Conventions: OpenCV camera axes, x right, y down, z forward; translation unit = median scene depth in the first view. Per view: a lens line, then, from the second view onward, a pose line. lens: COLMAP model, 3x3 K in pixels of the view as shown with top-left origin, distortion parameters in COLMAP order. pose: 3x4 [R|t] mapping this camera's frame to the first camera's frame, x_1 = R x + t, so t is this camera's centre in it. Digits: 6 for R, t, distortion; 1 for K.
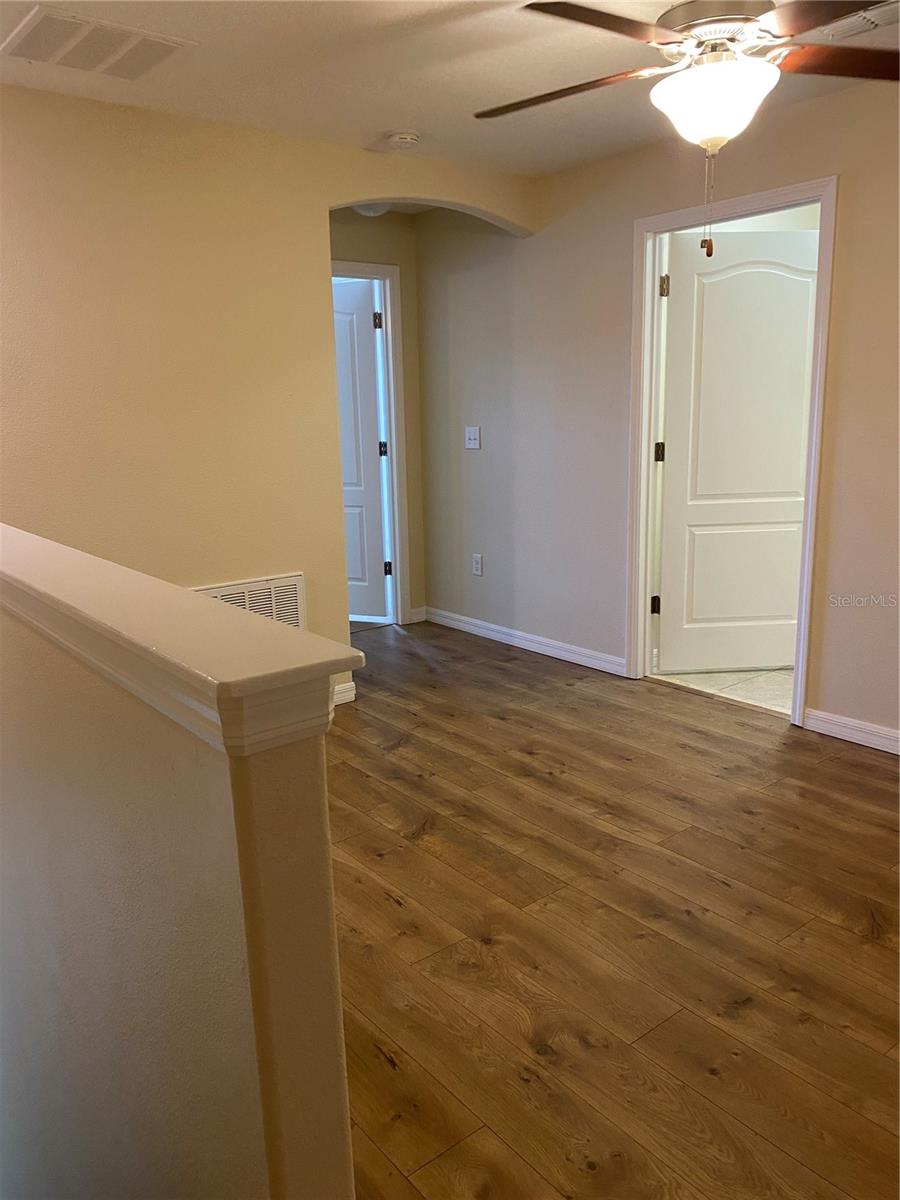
lens RADIAL K [[905.1, 0, 450.0], [0, 905.1, 600.0], [0, 0, 1]] dist [0.003917, -0.012345]
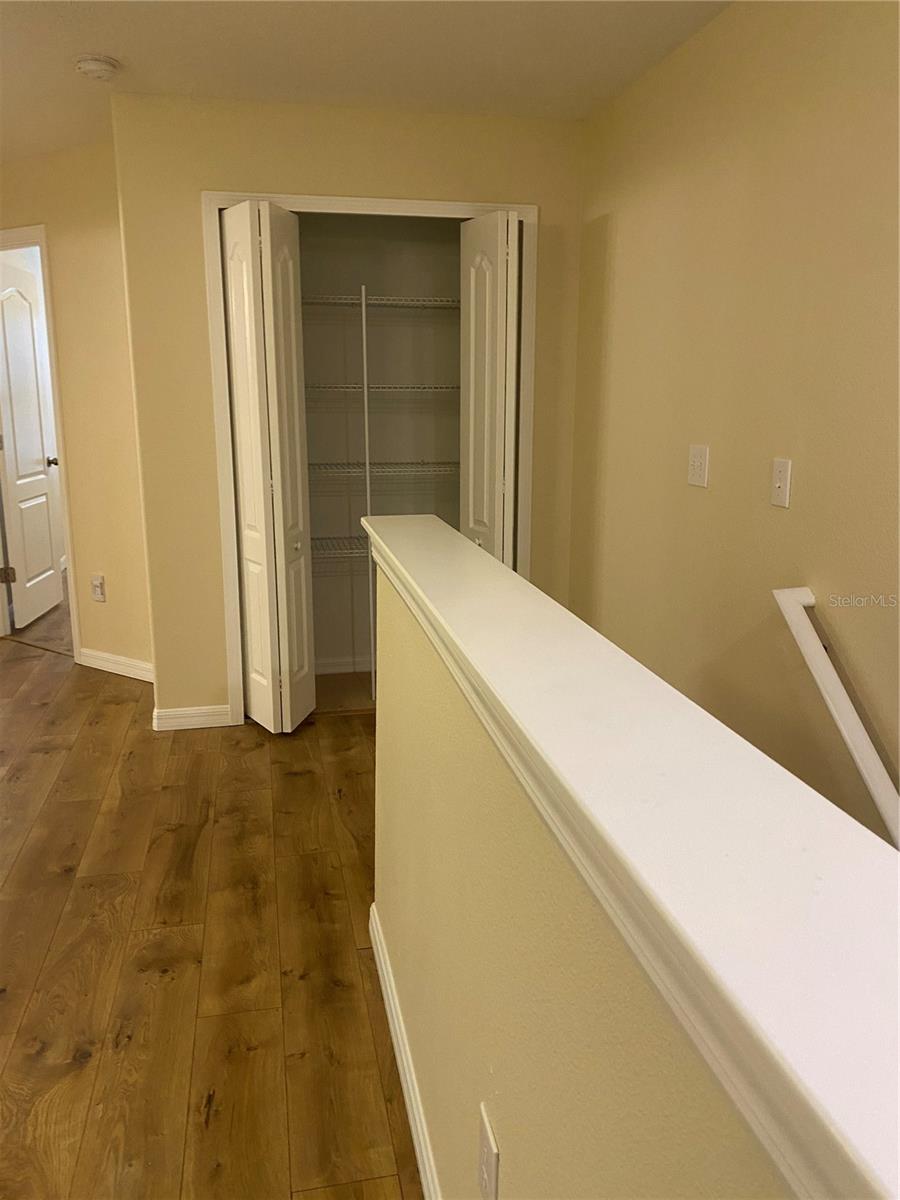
lens RADIAL K [[905.1, 0, 450.0], [0, 905.1, 600.0], [0, 0, 1]] dist [0.003917, -0.012345]
pose [[-0.888806, -0.084421, 0.450441, -0.443796], [0.117452, 0.908097, 0.401951, -0.204694], [-0.442977, 0.410162, -0.797207, 0.953502]]
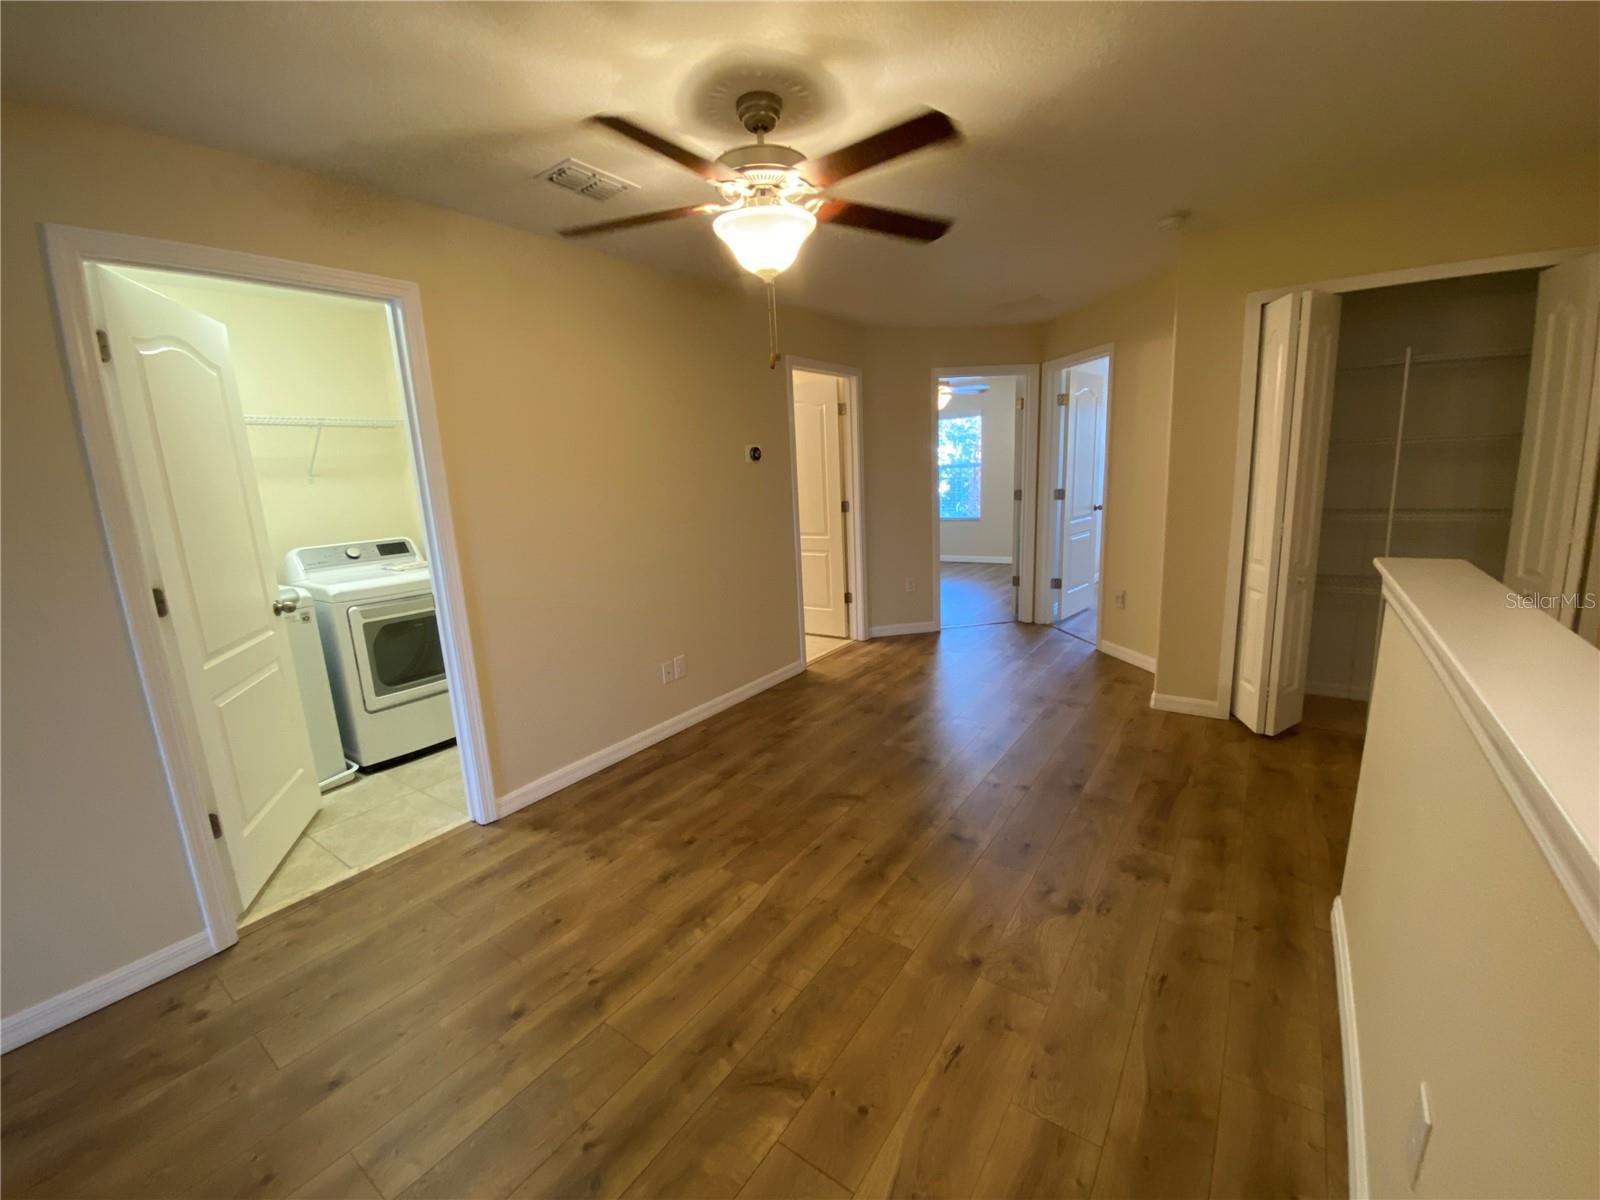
lens RADIAL K [[654.4, 0, 806.0], [0, 654.4, 594.7], [0, 0, 1]] dist [0.020330, -0.020400]
pose [[-0.273835, -0.146244, 0.950593, -0.482907], [0.262758, 0.939396, 0.220214, -0.218469], [-0.925188, 0.310078, -0.218813, 1.002321]]
